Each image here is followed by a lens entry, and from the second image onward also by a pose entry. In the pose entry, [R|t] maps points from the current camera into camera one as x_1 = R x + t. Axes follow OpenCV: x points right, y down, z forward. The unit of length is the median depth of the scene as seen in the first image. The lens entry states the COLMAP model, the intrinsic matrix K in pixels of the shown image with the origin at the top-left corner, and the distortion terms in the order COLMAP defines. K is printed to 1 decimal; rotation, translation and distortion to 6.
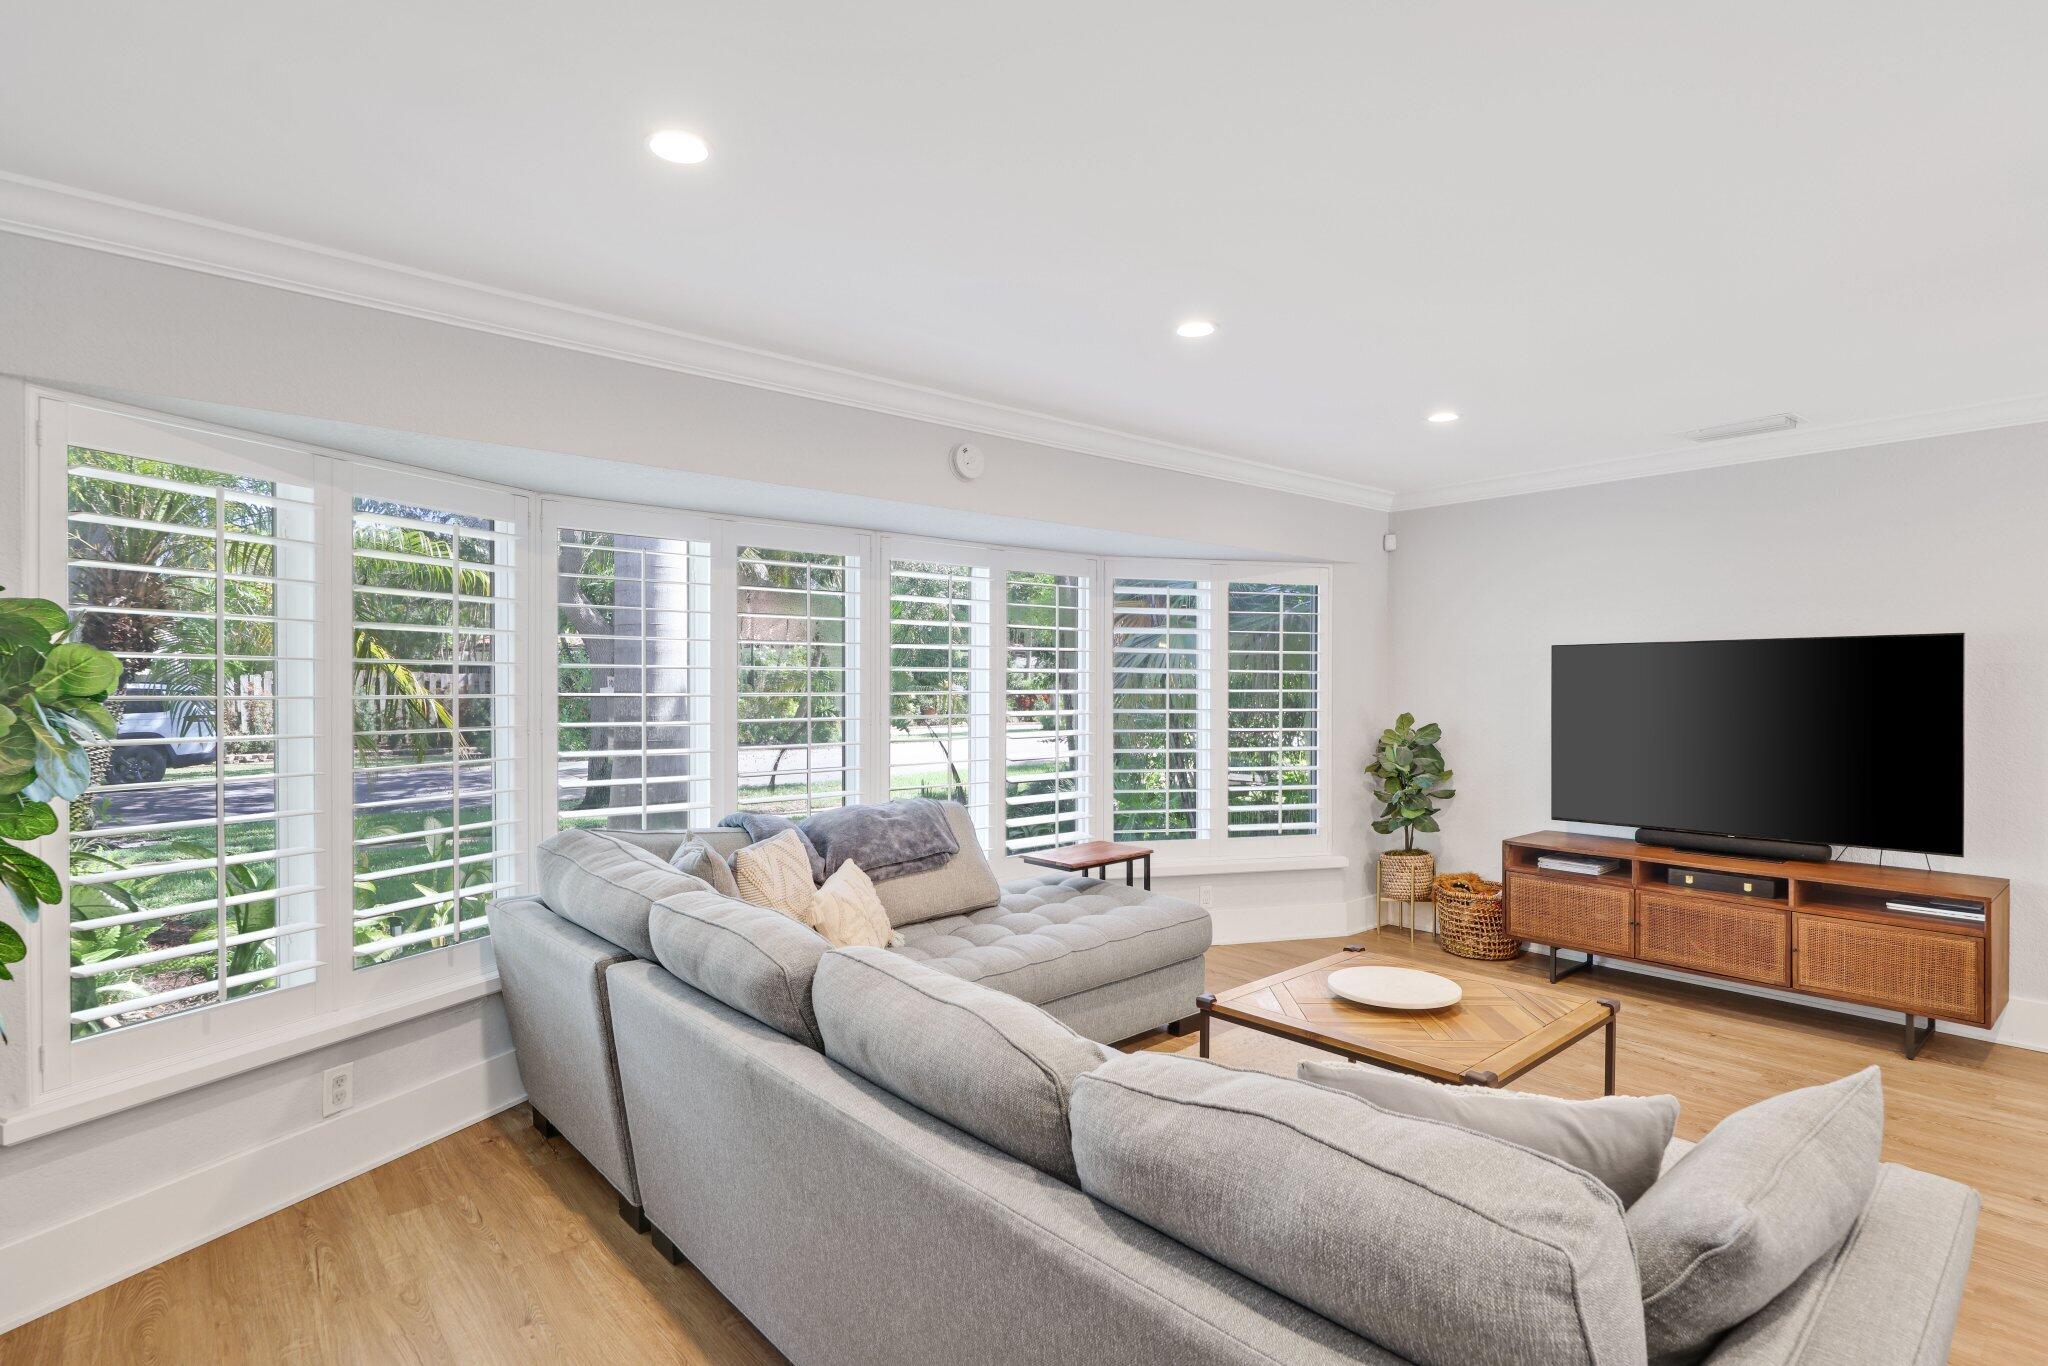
lens RADIAL K [[1044.0, 0, 1024.7], [0, 1044.0, 682.3], [0, 0, 1]] dist [0.005727, -0.001107]
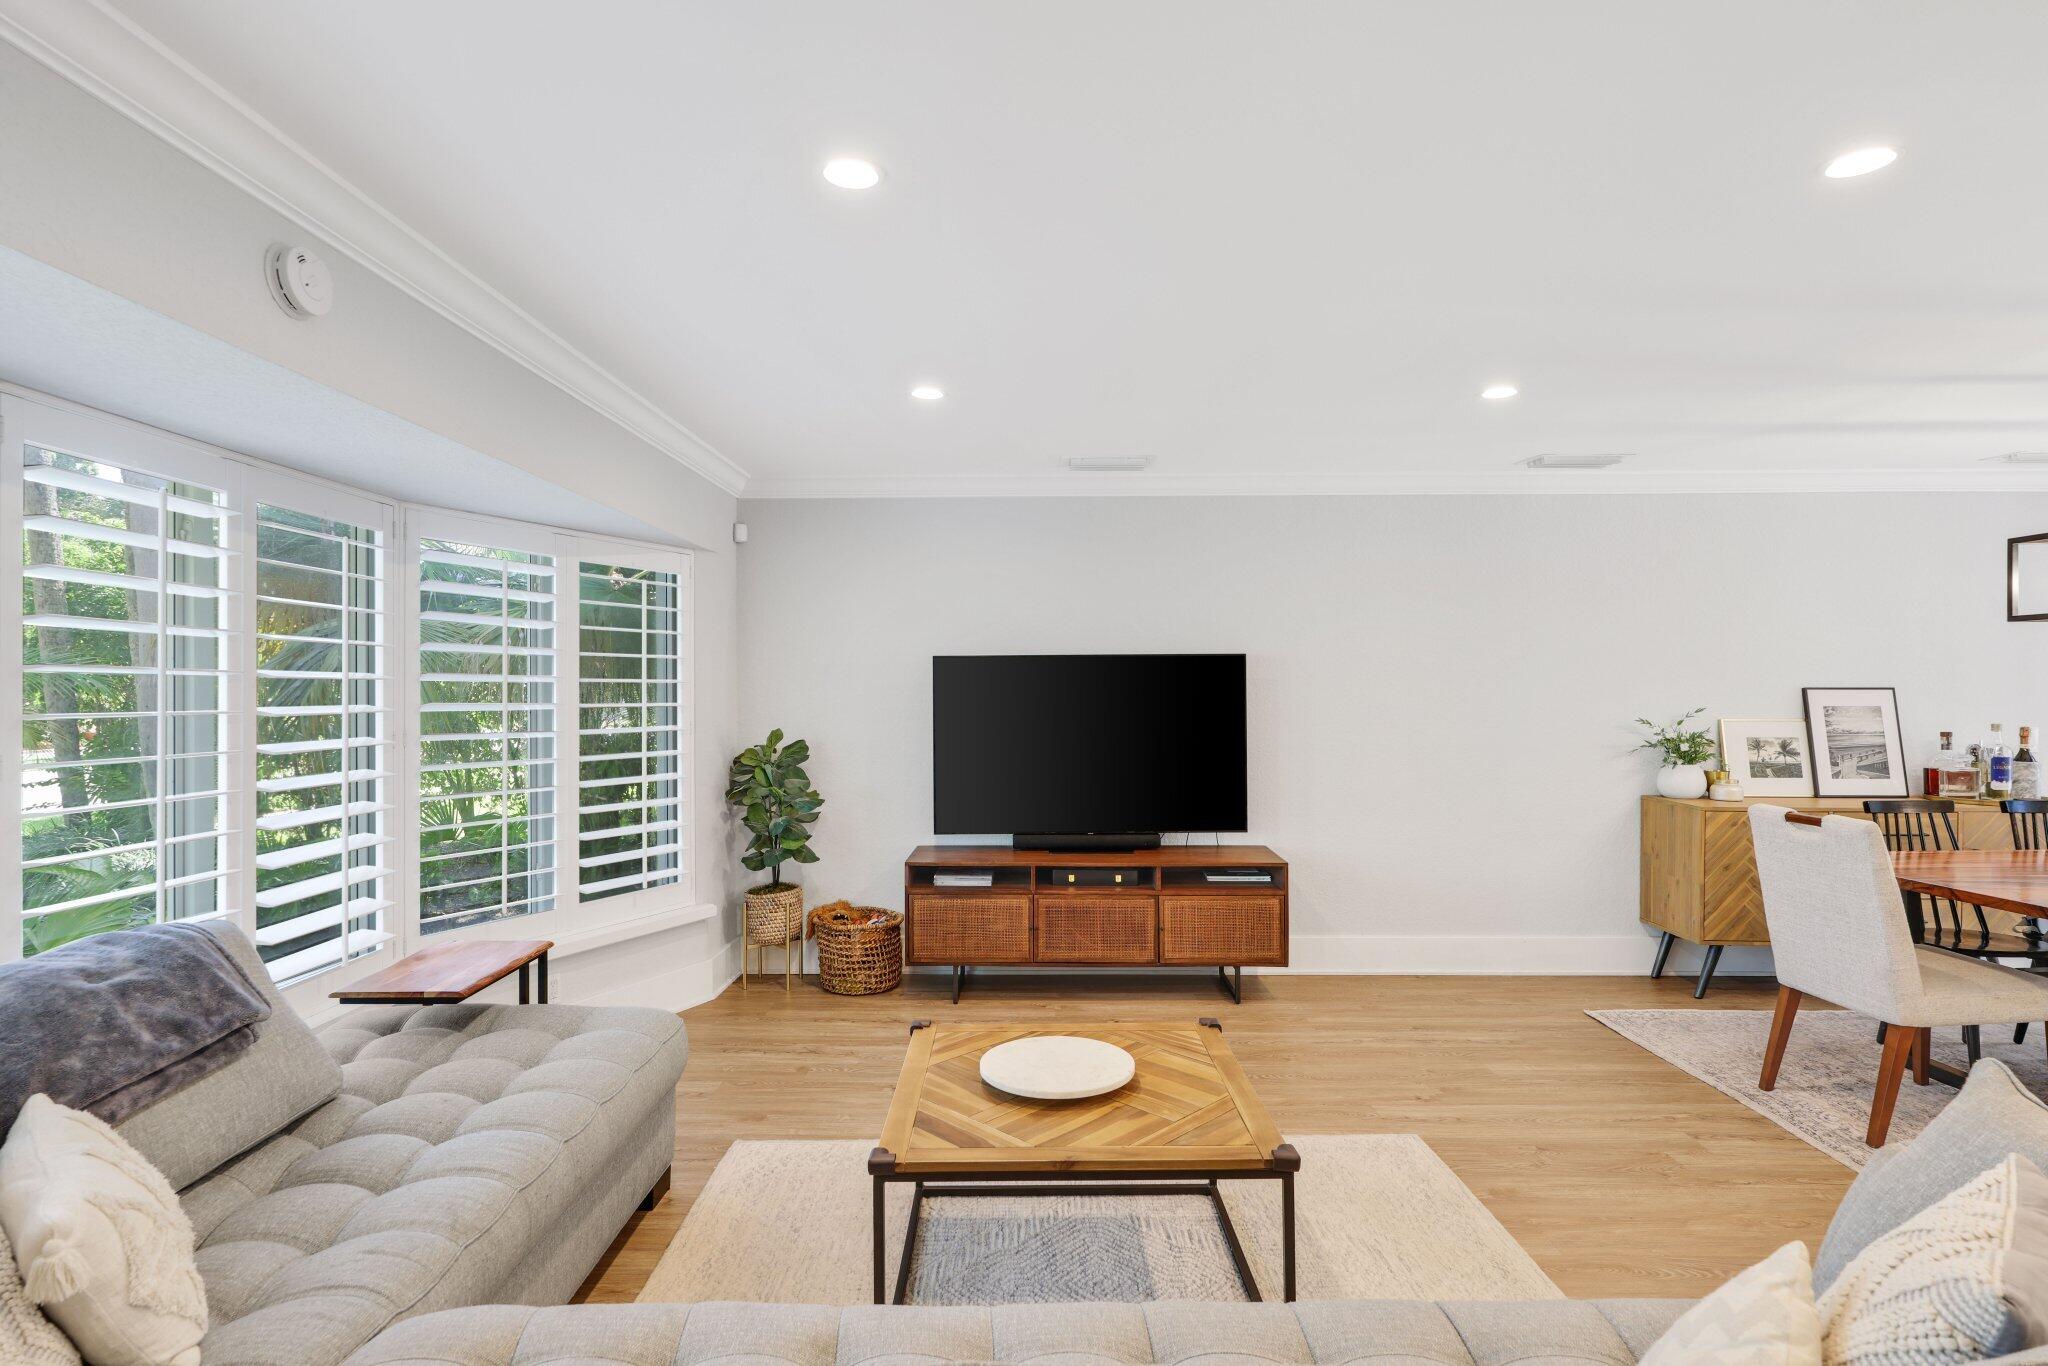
lens RADIAL K [[1044.0, 0, 1035.2], [0, 1044.0, 687.6], [0, 0, 1]] dist [0.005727, -0.001107]
pose [[0.655505, 0.002640, 0.755186, -0.191368], [0.002210, 0.999983, -0.005414, -0.000190], [-0.755188, 0.005217, 0.655488, 0.328288]]
